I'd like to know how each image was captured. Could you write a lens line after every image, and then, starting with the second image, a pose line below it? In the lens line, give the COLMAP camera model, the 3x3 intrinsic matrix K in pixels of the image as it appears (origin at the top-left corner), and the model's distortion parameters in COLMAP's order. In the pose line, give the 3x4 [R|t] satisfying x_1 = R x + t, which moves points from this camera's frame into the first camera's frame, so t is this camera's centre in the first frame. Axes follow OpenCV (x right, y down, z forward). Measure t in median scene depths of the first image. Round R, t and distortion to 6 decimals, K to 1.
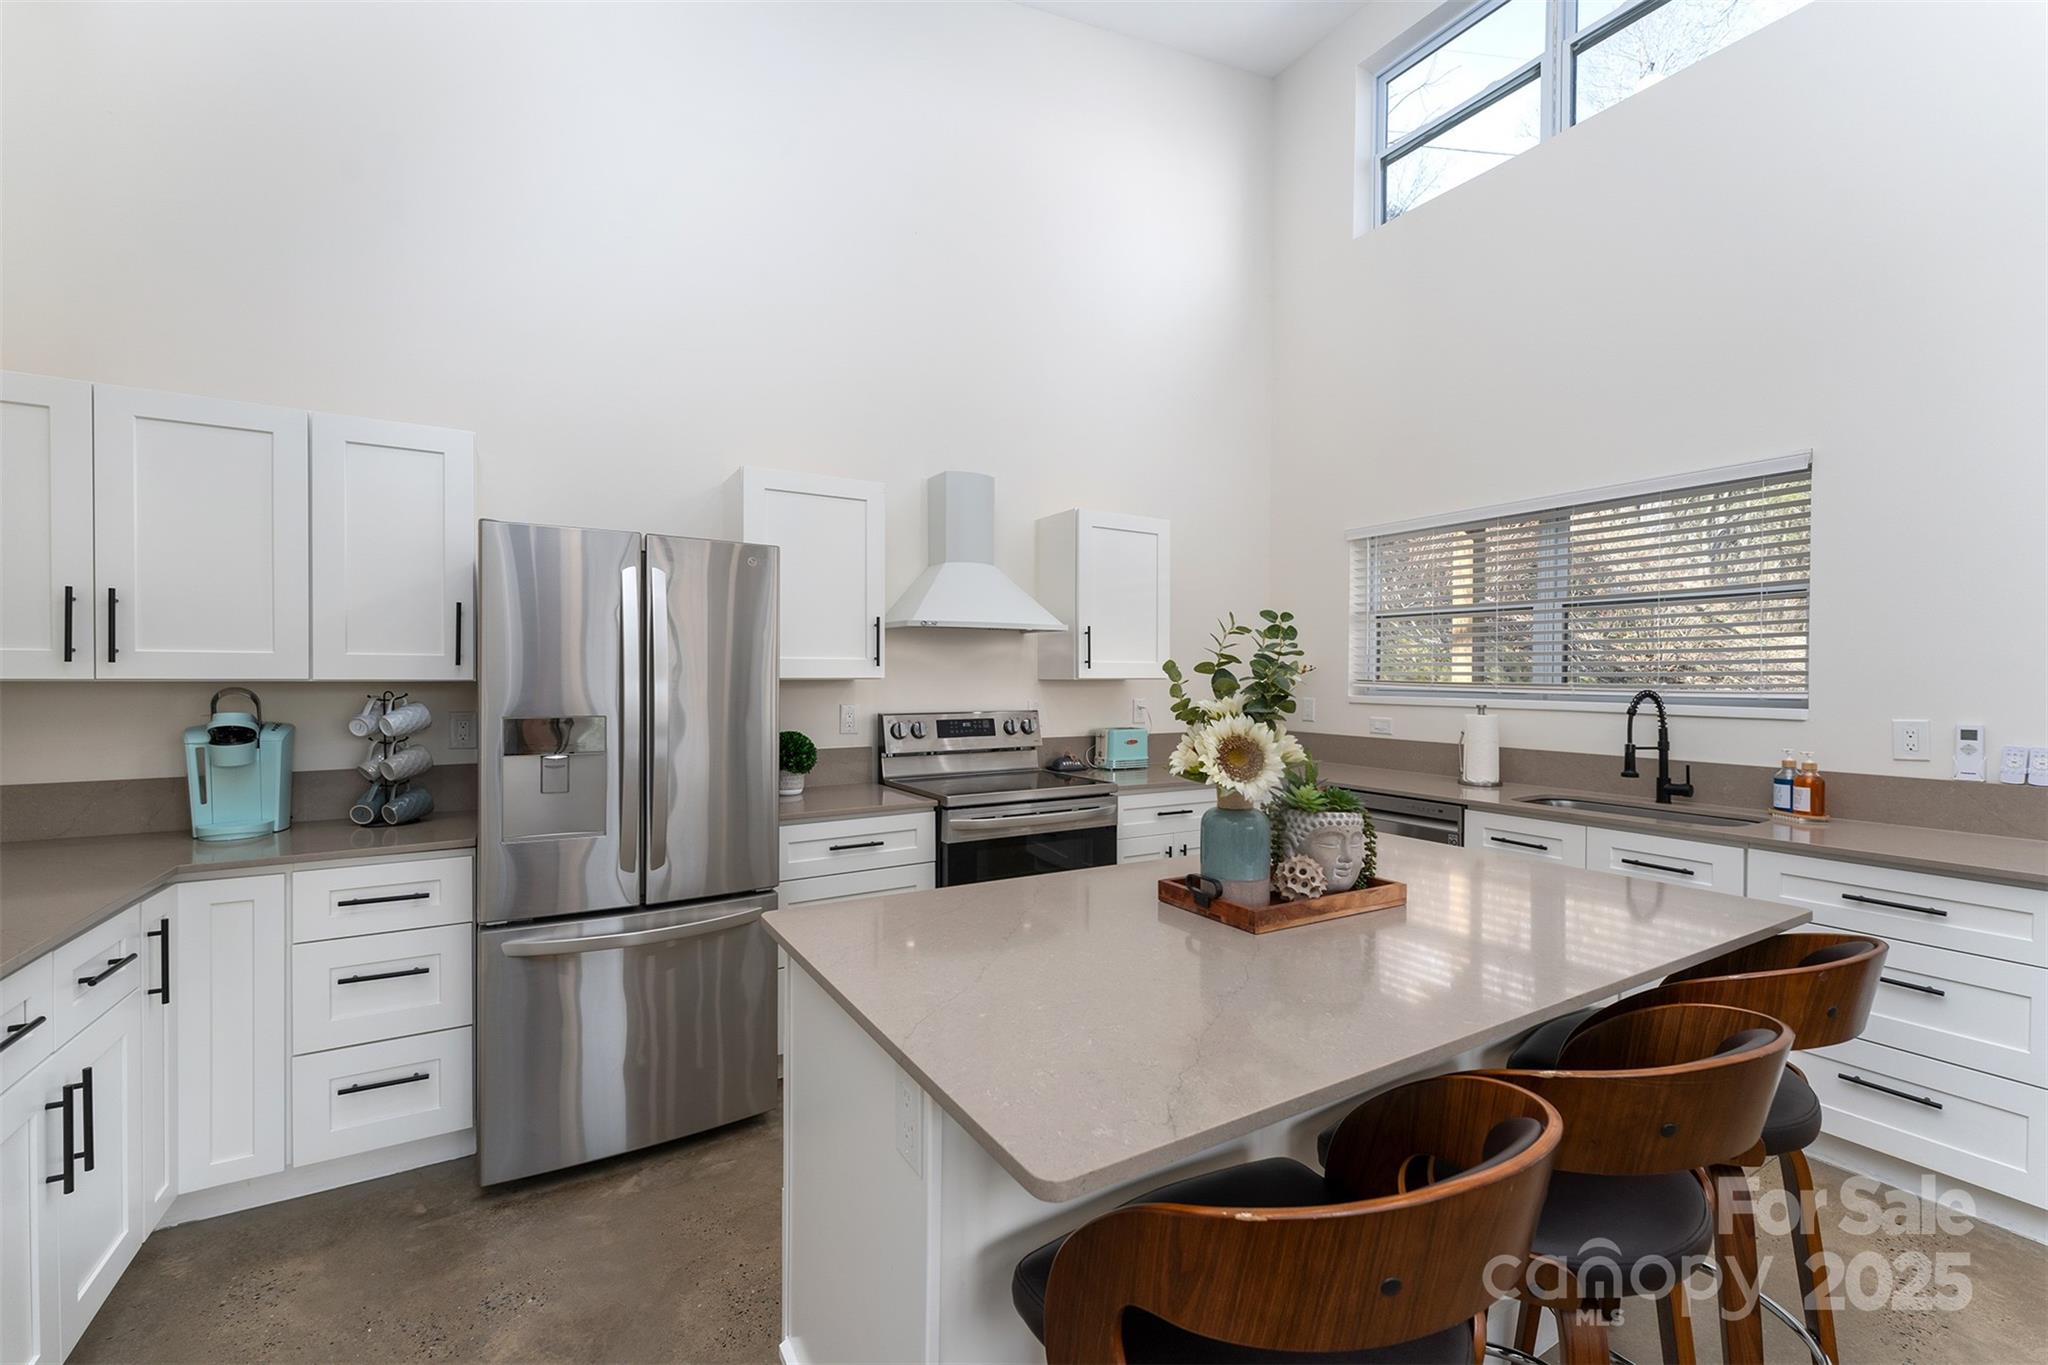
lens RADIAL K [[842.1, 0, 1024.0], [0, 842.1, 682.5], [0, 0, 1]] dist [0.010740, 0.000011]
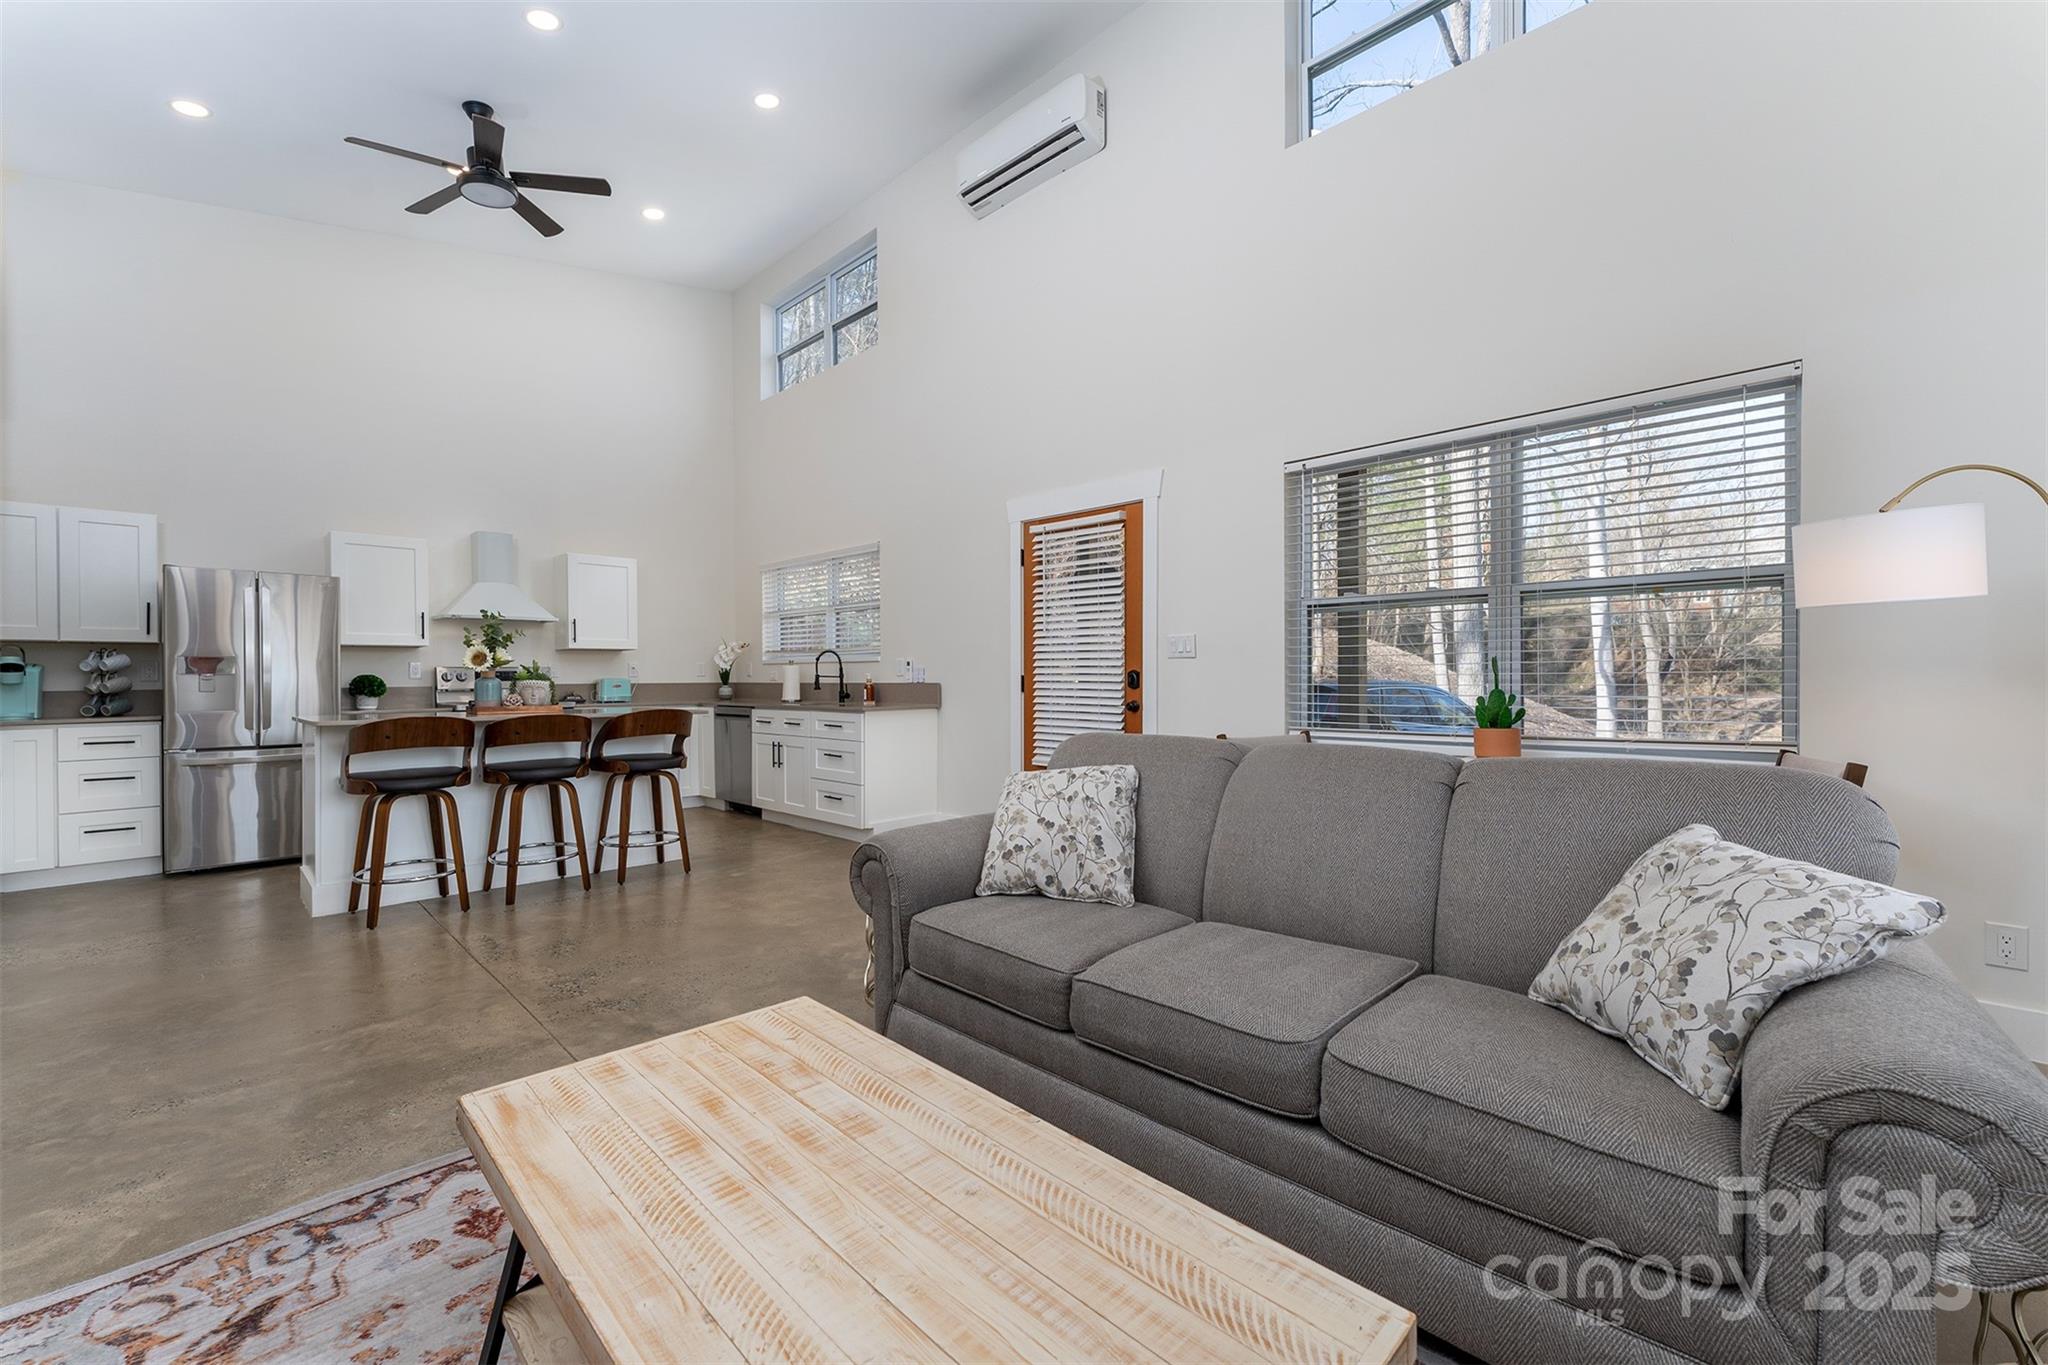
lens RADIAL K [[842.1, 0, 1024.0], [0, 842.1, 682.5], [0, 0, 1]] dist [0.010740, 0.000011]
pose [[0.972309, -0.011747, 0.233404, 0.838715], [0.012695, 0.999916, -0.002560, 0.121515], [-0.233354, 0.005452, 0.972376, -1.385859]]
